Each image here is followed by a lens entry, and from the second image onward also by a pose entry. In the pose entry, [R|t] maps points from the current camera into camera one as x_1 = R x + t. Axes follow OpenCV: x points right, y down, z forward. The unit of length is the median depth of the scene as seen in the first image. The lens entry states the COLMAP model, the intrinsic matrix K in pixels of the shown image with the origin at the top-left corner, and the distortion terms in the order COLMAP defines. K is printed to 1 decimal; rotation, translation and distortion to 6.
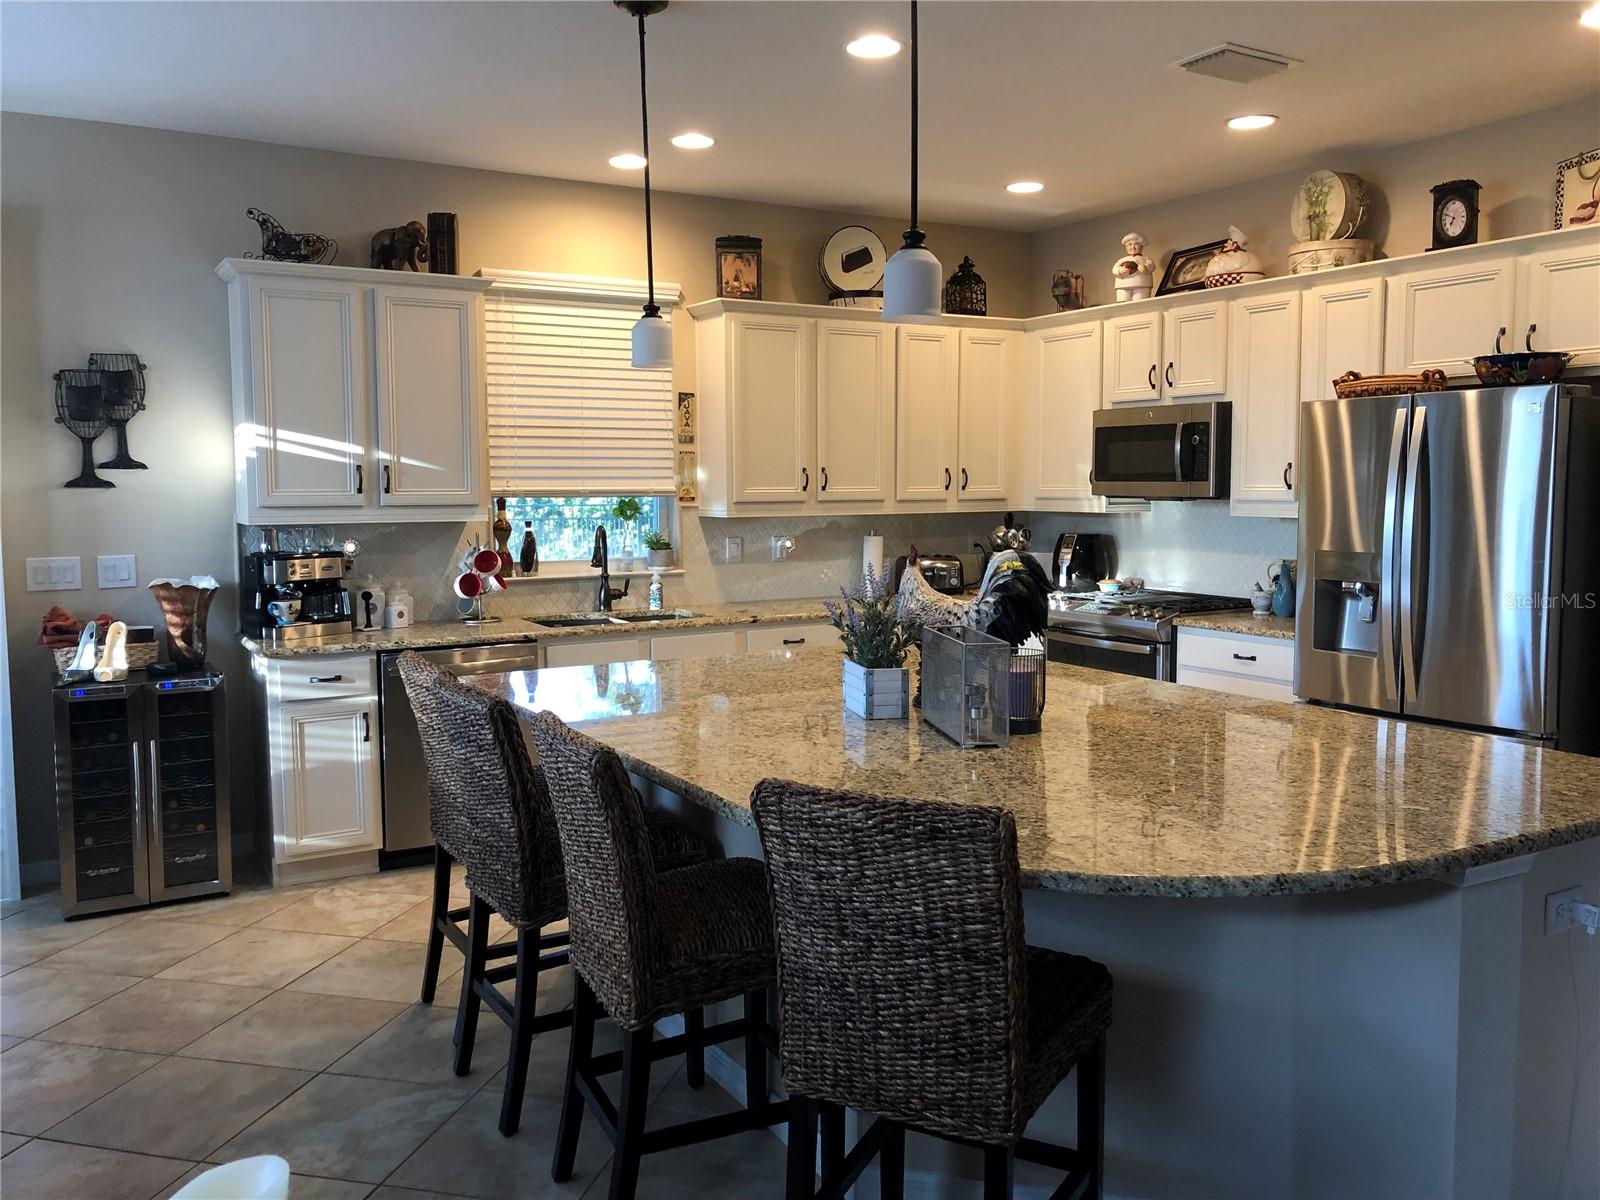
lens RADIAL K [[1340.1, 0, 803.1], [0, 1340.1, 595.9], [0, 0, 1]] dist [-0.001955, 0.027197]
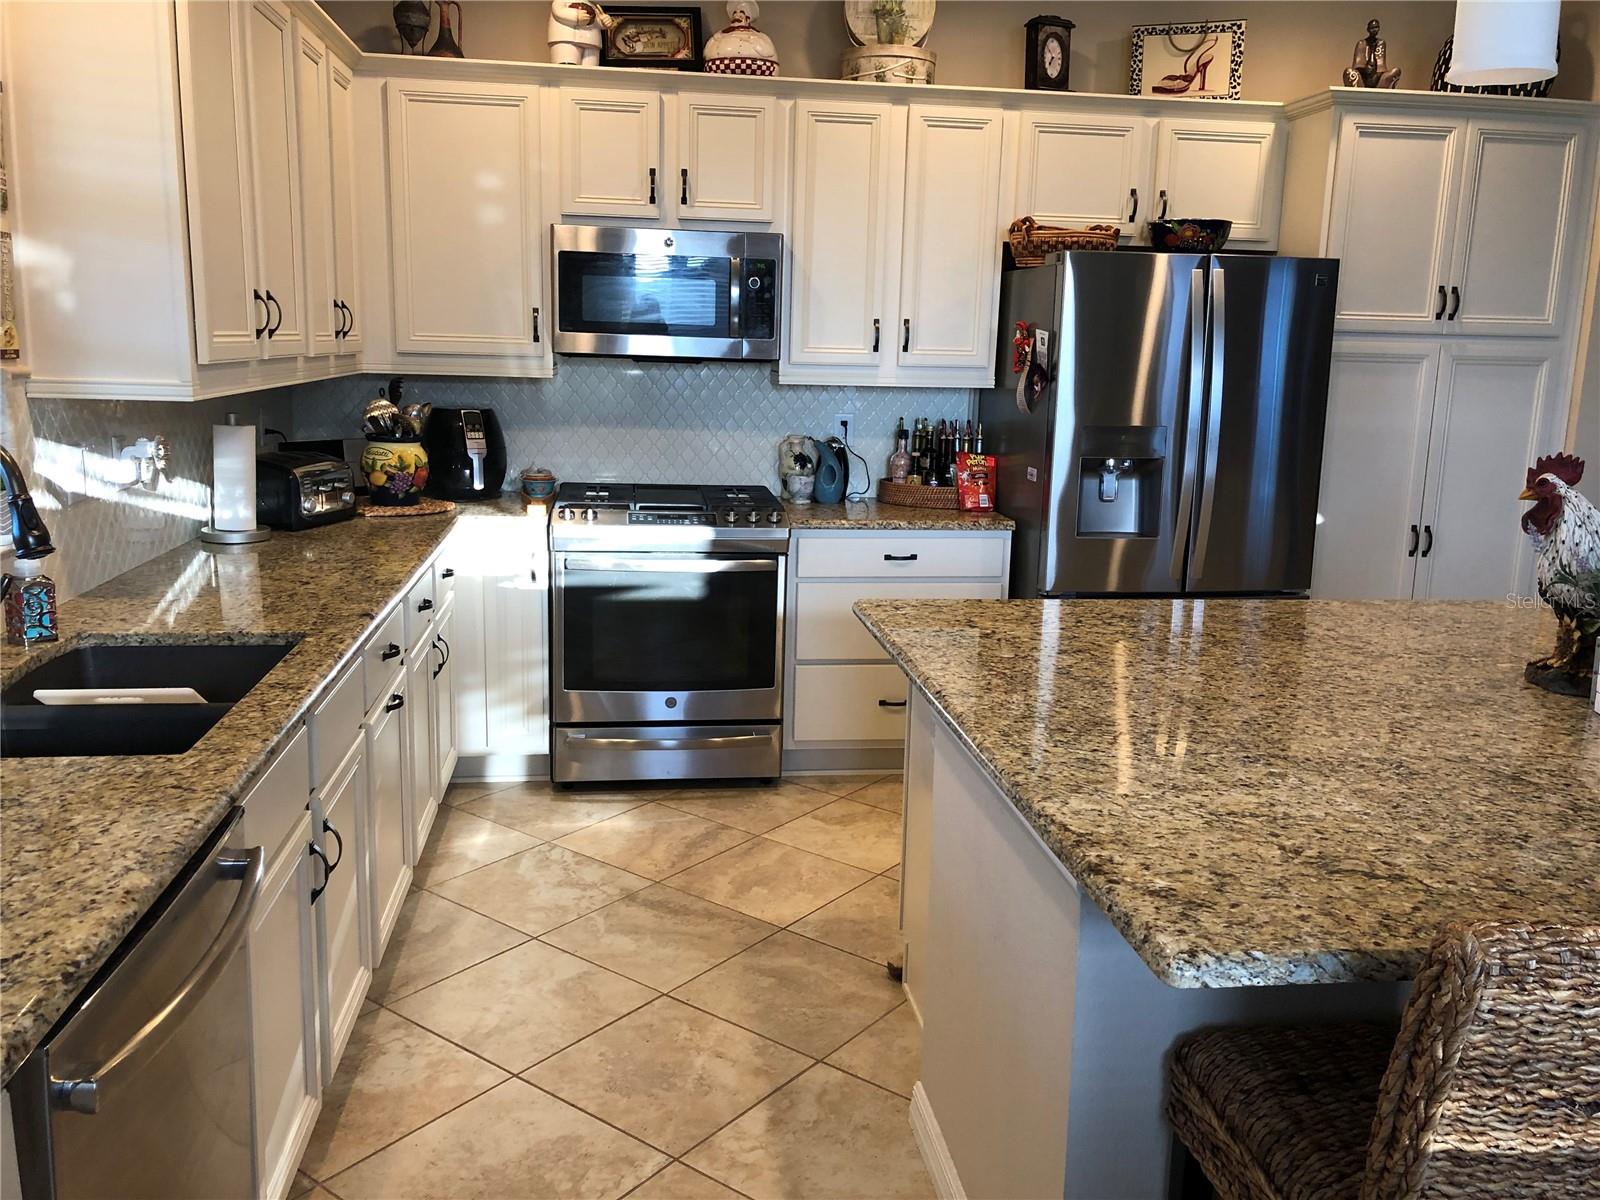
lens RADIAL K [[1340.1, 0, 803.2], [0, 1340.1, 599.9], [0, 0, 1]] dist [-0.001955, 0.027197]
pose [[0.365889, -0.164179, 0.916063, -0.454179], [0.054983, 0.986411, 0.154825, -0.059290], [-0.929033, -0.006281, 0.369944, 0.752021]]
